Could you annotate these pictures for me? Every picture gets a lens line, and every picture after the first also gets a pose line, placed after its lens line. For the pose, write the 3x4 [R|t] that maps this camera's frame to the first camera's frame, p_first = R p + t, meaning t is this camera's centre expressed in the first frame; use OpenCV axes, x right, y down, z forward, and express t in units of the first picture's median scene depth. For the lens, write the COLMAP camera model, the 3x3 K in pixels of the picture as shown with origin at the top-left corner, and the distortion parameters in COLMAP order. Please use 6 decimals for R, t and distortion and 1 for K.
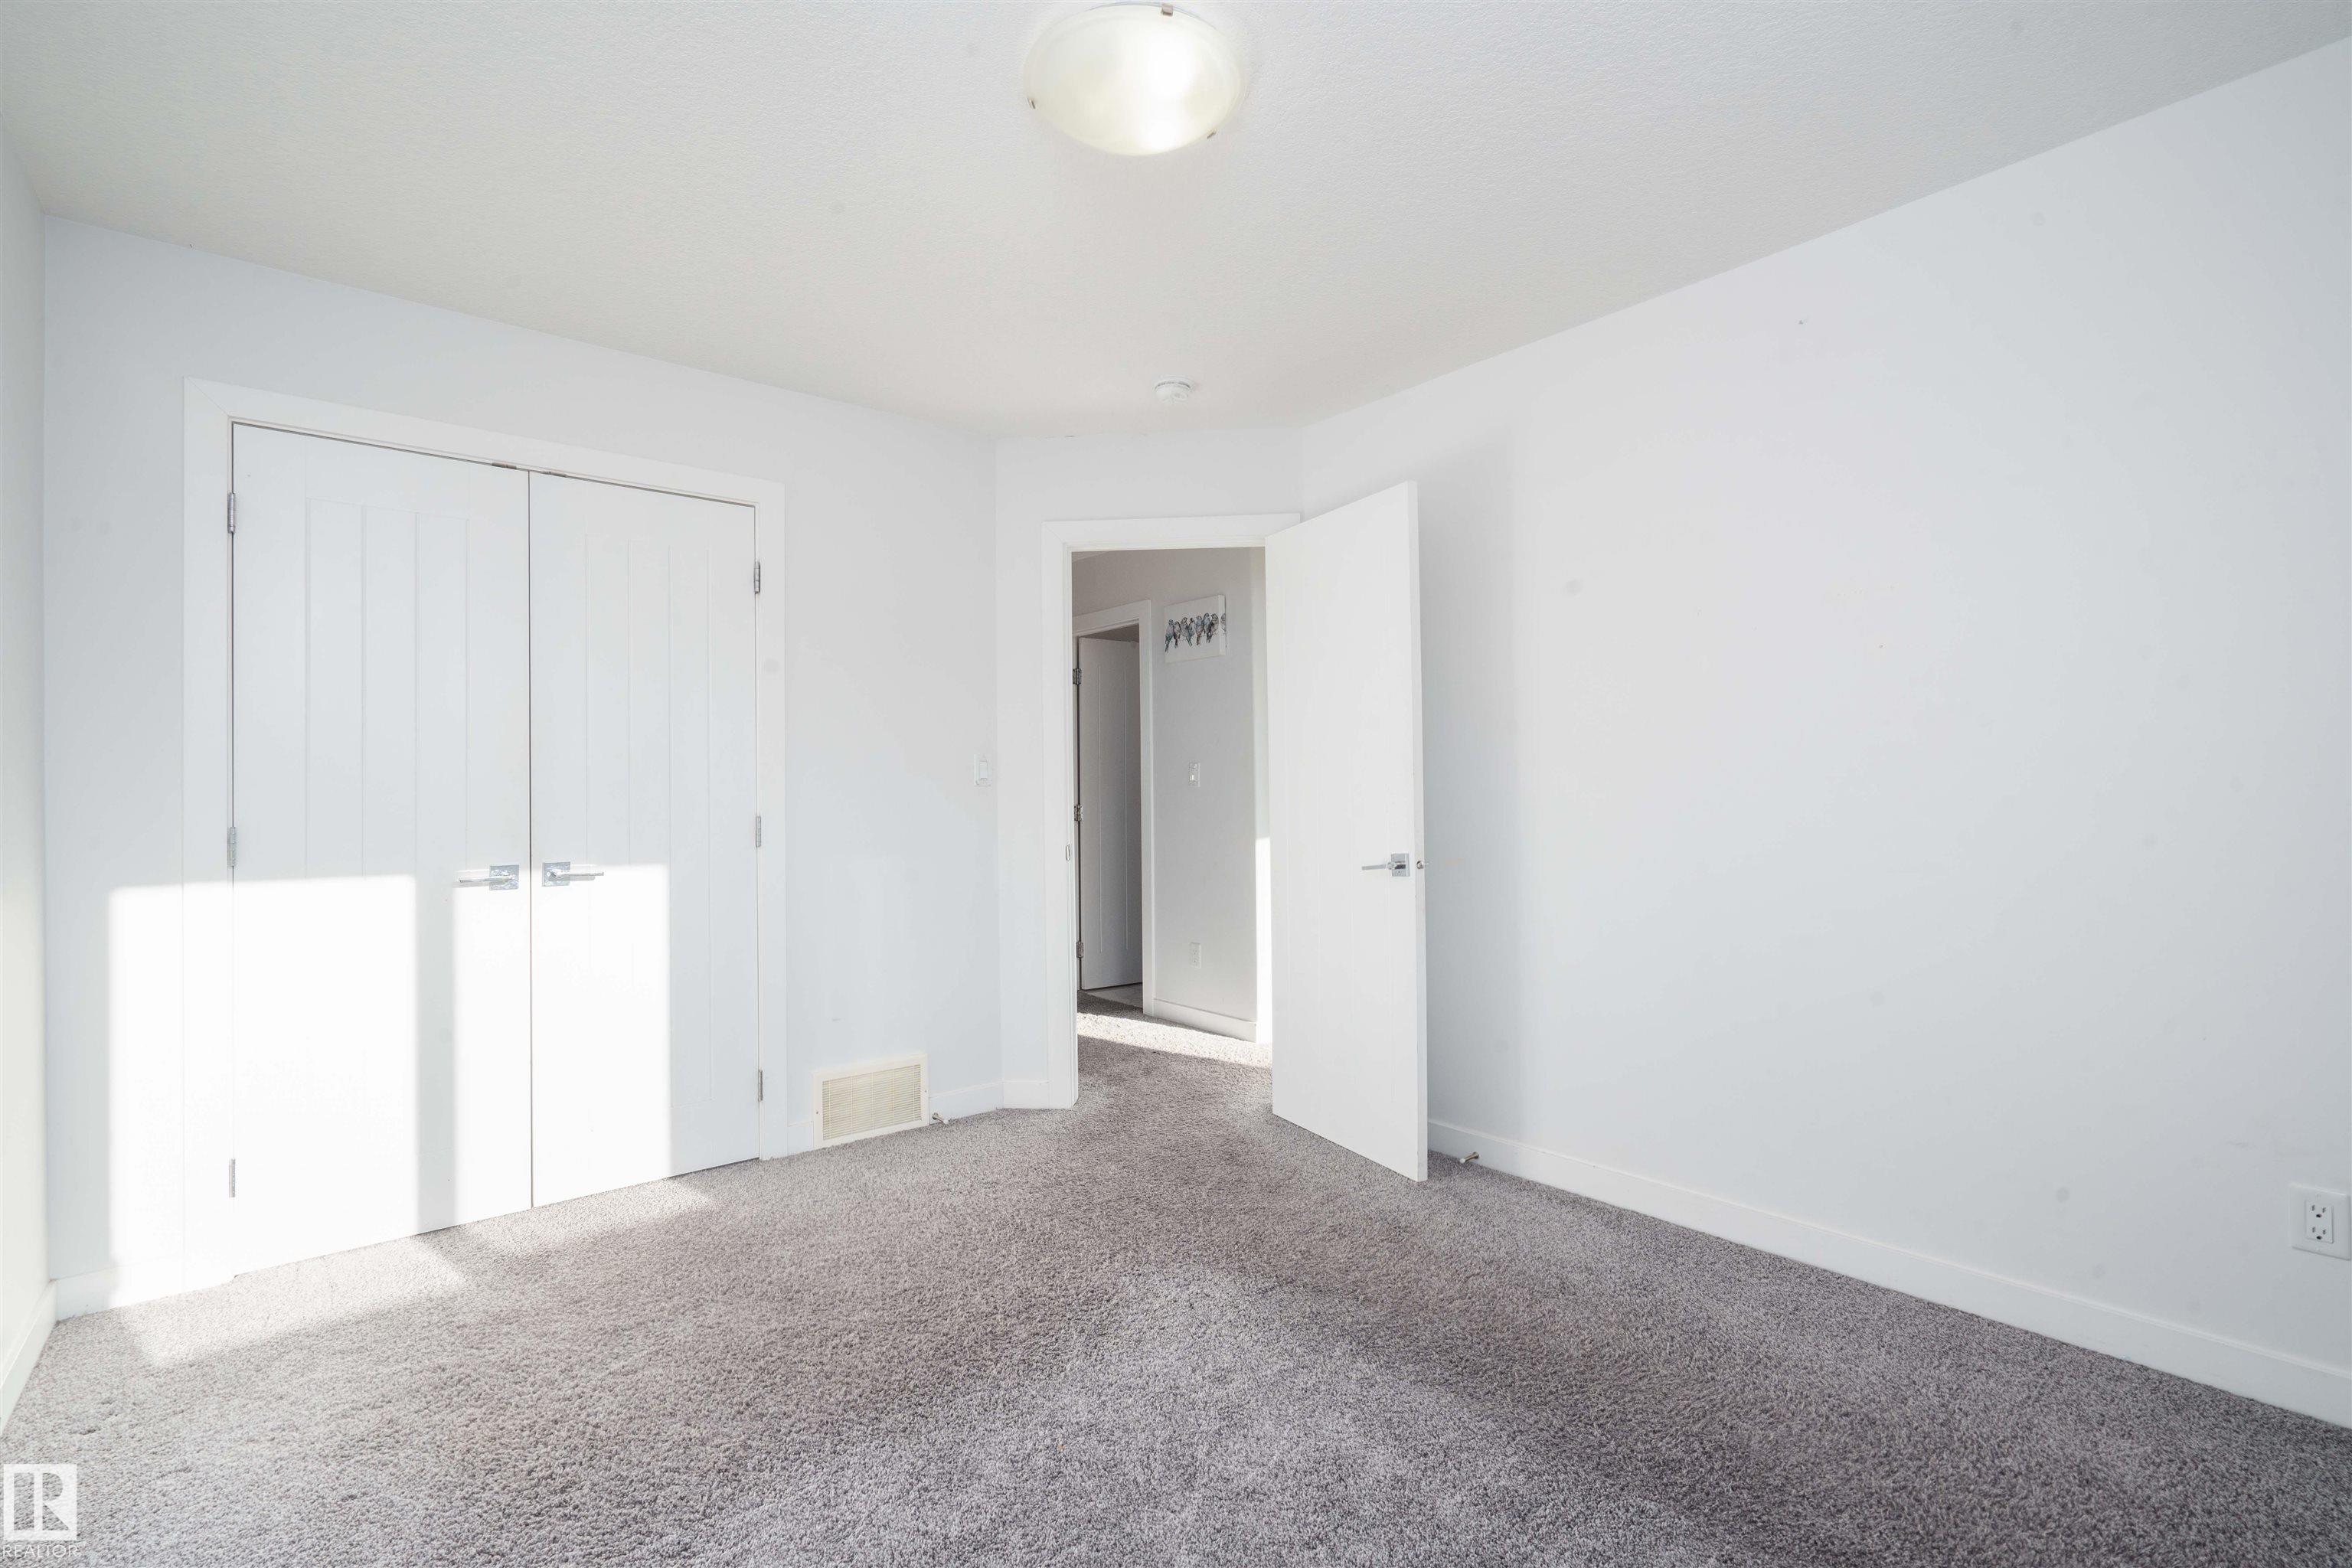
lens RADIAL K [[1066.8, 0, 1177.0], [0, 1066.8, 763.6], [0, 0, 1]] dist [-0.003658, 0.000855]
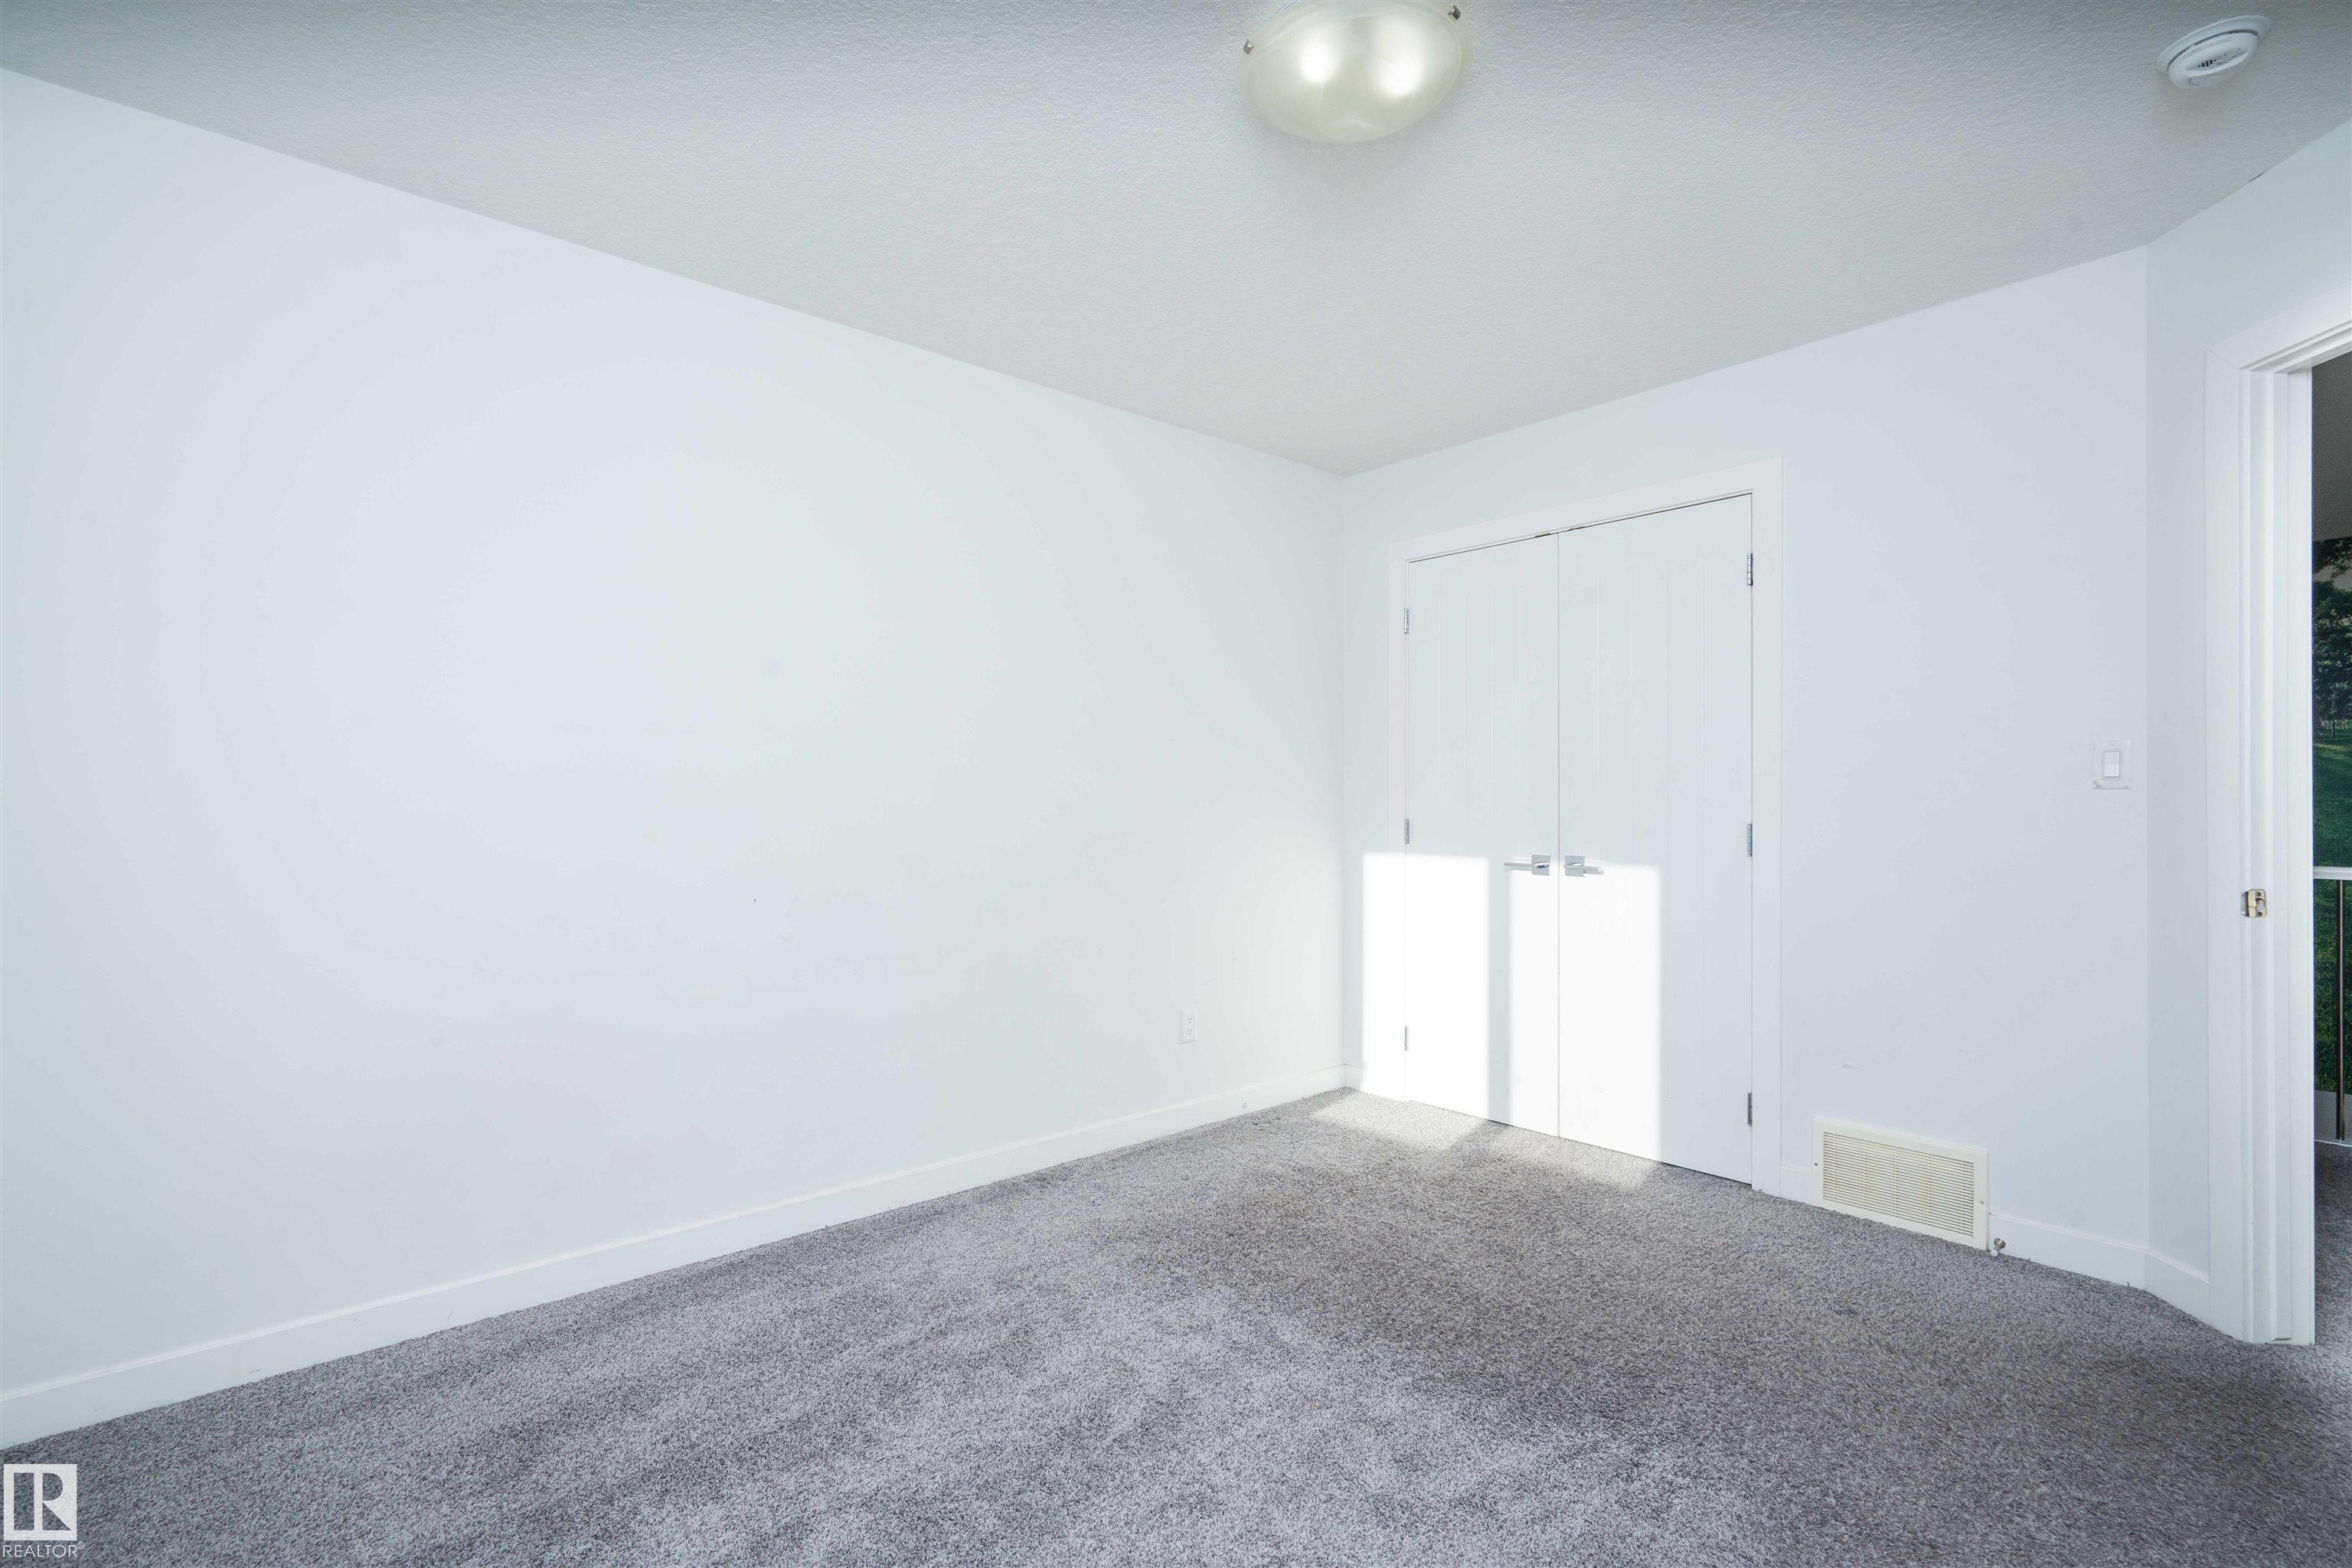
lens RADIAL K [[1101.0, 0, 1173.8], [0, 1101.0, 794.2], [0, 0, 1]] dist [-0.000655, 0.000157]
pose [[0.011821, -0.000309, -0.999930, 0.648852], [0.027050, 0.999634, 0.000011, 0.010945], [0.999564, -0.027048, 0.011825, 0.545604]]
